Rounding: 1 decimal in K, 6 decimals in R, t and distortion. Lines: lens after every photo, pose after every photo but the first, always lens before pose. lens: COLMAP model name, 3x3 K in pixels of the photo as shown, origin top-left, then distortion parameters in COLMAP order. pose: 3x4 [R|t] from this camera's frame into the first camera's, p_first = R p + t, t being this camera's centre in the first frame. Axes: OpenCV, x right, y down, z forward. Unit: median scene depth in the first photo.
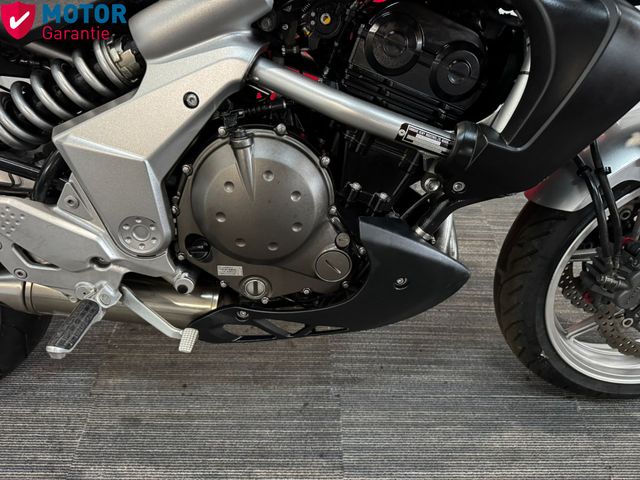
lens RADIAL K [[460.5, 0, 314.8], [0, 460.5, 242.7], [0, 0, 1]] dist [0.035605, -0.052305]
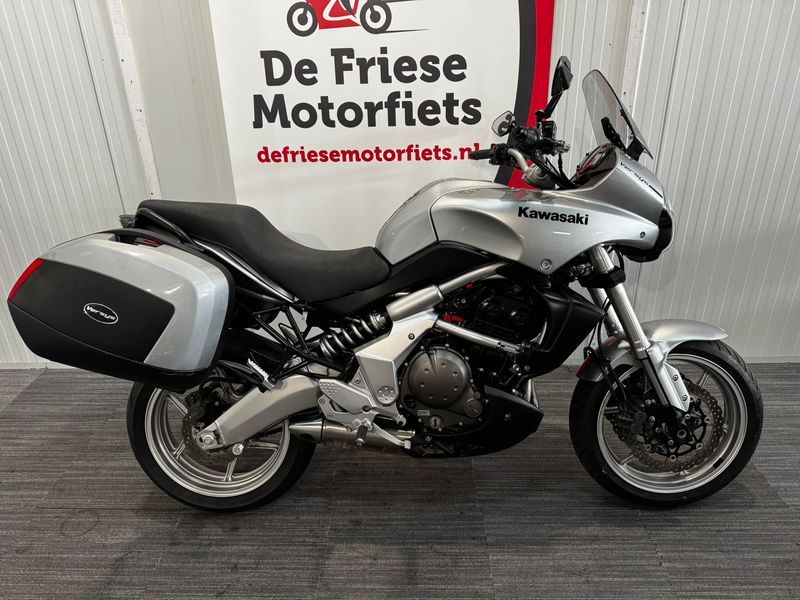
lens RADIAL K [[575.7, 0, 400.2], [0, 575.7, 304.2], [0, 0, 1]] dist [0.035605, -0.052305]
pose [[0.996831, -0.046317, -0.064672, -0.074091], [0.025298, 0.955380, -0.294296, 0.265826], [0.075417, 0.291727, 0.953524, -1.227447]]
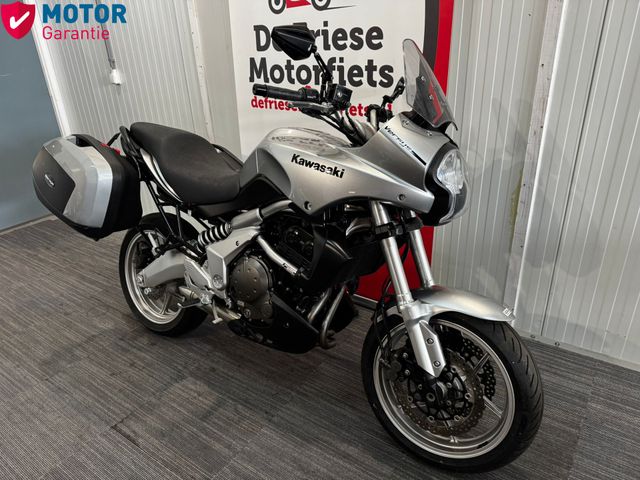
lens RADIAL K [[460.5, 0, 316.5], [0, 460.5, 245.9], [0, 0, 1]] dist [0.035605, -0.052305]
pose [[0.805325, 0.181775, -0.564278, 1.244428], [-0.336197, 0.924008, -0.182157, 0.069817], [0.488286, 0.336404, 0.805239, -0.823971]]
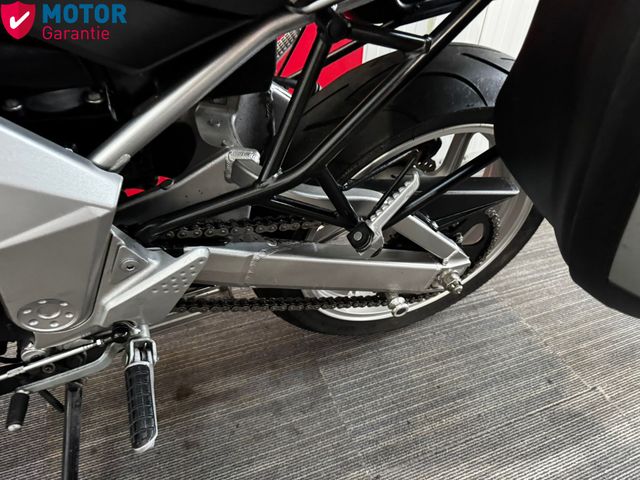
lens RADIAL K [[460.5, 0, 317.6], [0, 460.5, 248.1], [0, 0, 1]] dist [0.035605, -0.052305]
pose [[0.930226, -0.225850, 0.289260, -0.211664], [0.236733, 0.971571, -0.002717, -0.087127], [-0.280423, 0.071005, 0.957247, 0.259530]]
